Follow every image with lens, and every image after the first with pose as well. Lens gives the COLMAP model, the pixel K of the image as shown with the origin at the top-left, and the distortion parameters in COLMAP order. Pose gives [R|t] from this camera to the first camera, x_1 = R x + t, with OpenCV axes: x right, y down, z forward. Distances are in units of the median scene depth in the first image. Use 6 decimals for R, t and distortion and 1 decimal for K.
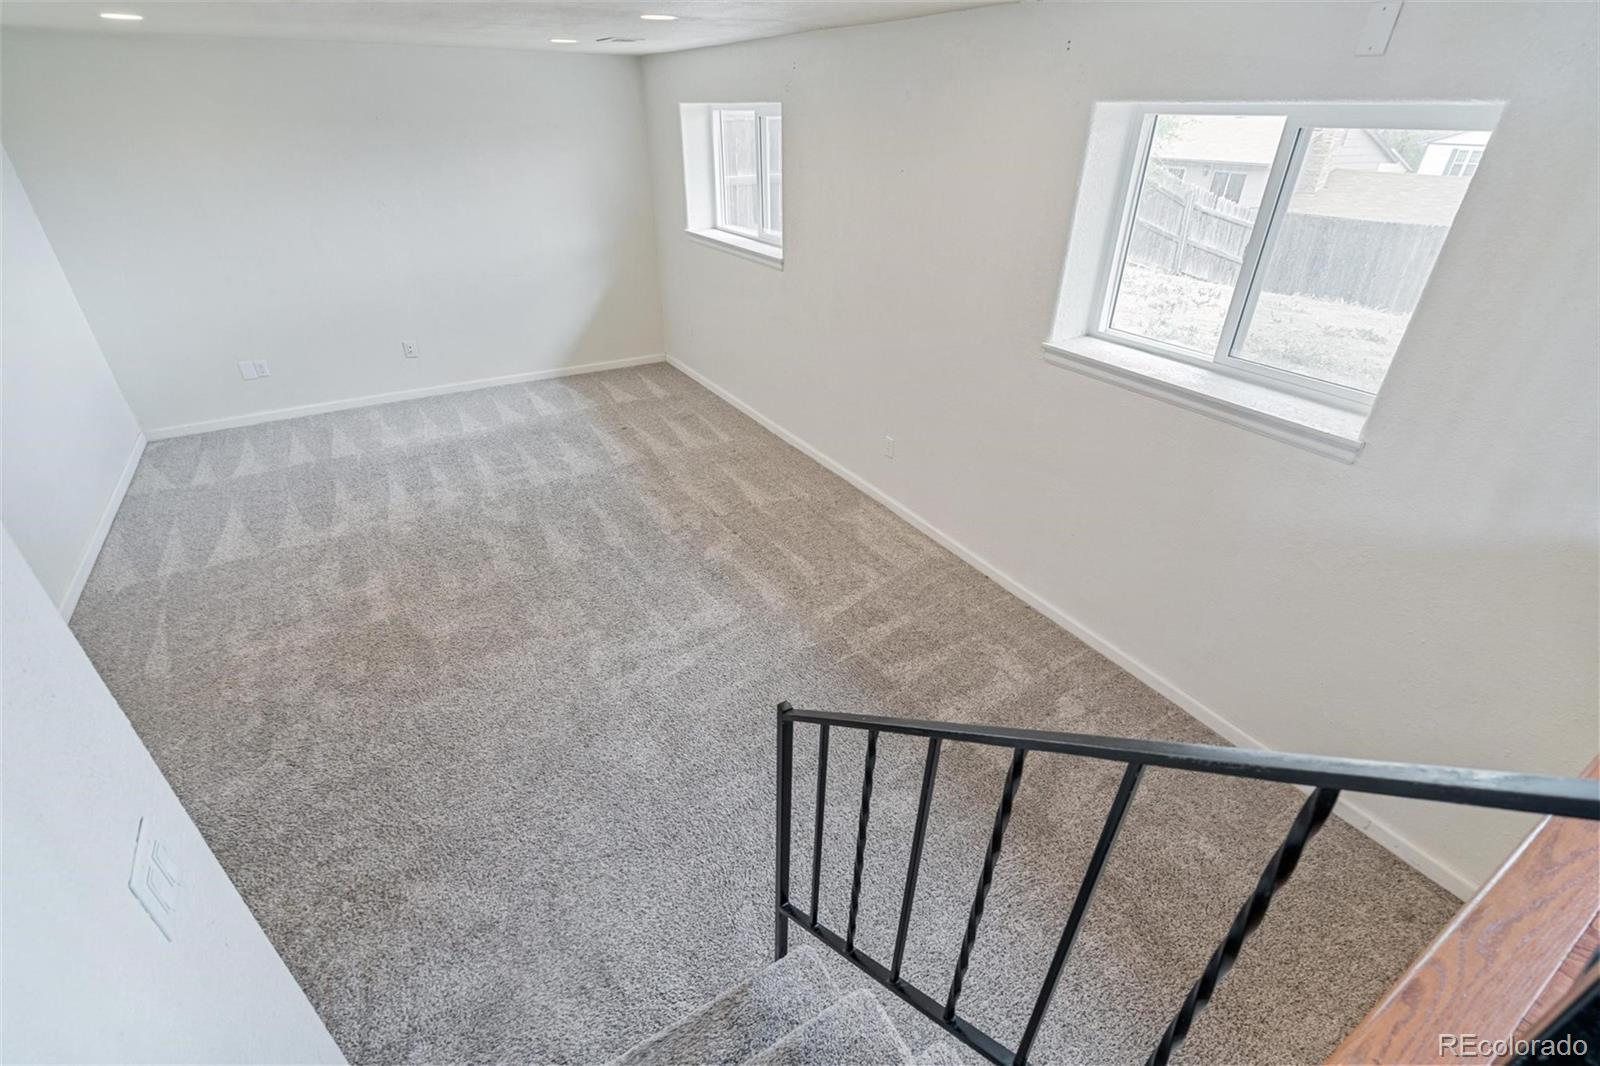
lens RADIAL K [[717.5, 0, 789.9], [0, 717.5, 531.5], [0, 0, 1]] dist [-0.002518, 0.002069]
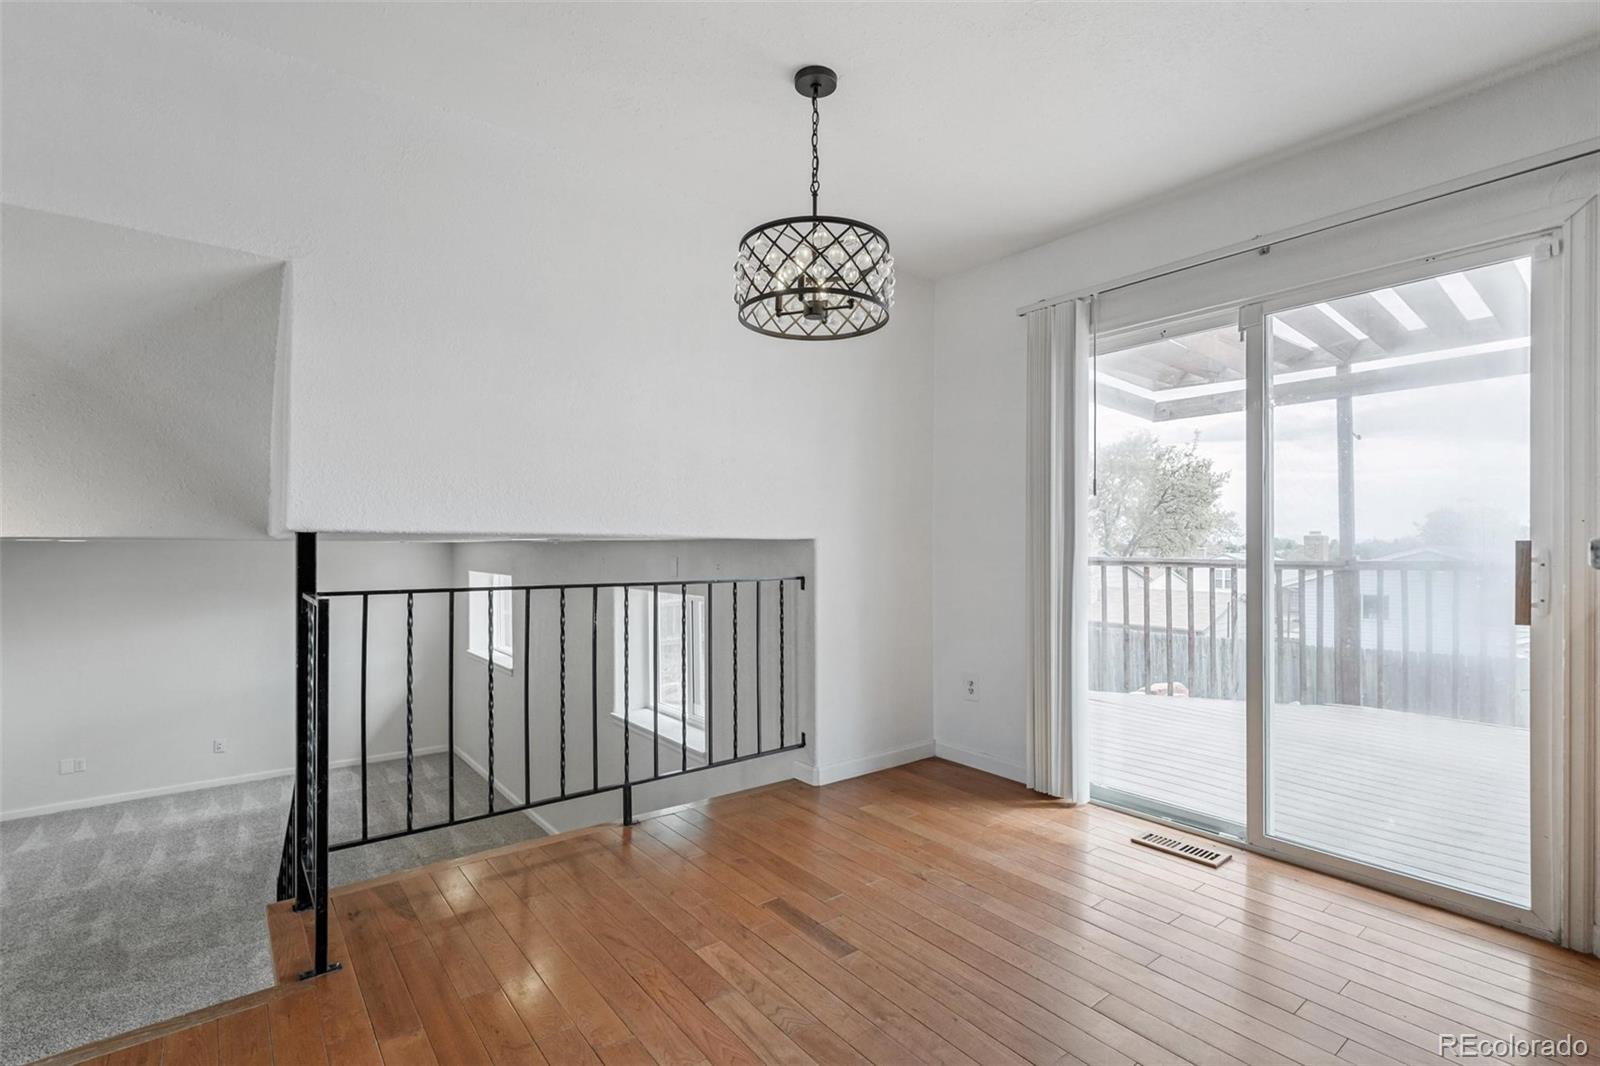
lens RADIAL K [[717.5, 0, 790.9], [0, 717.5, 534.5], [0, 0, 1]] dist [-0.002518, 0.002069]
pose [[0.991817, -0.009122, 0.127343, 0.390046], [0.073526, 0.856233, -0.511331, 0.183536], [-0.104371, 0.516510, 0.849897, -0.463874]]
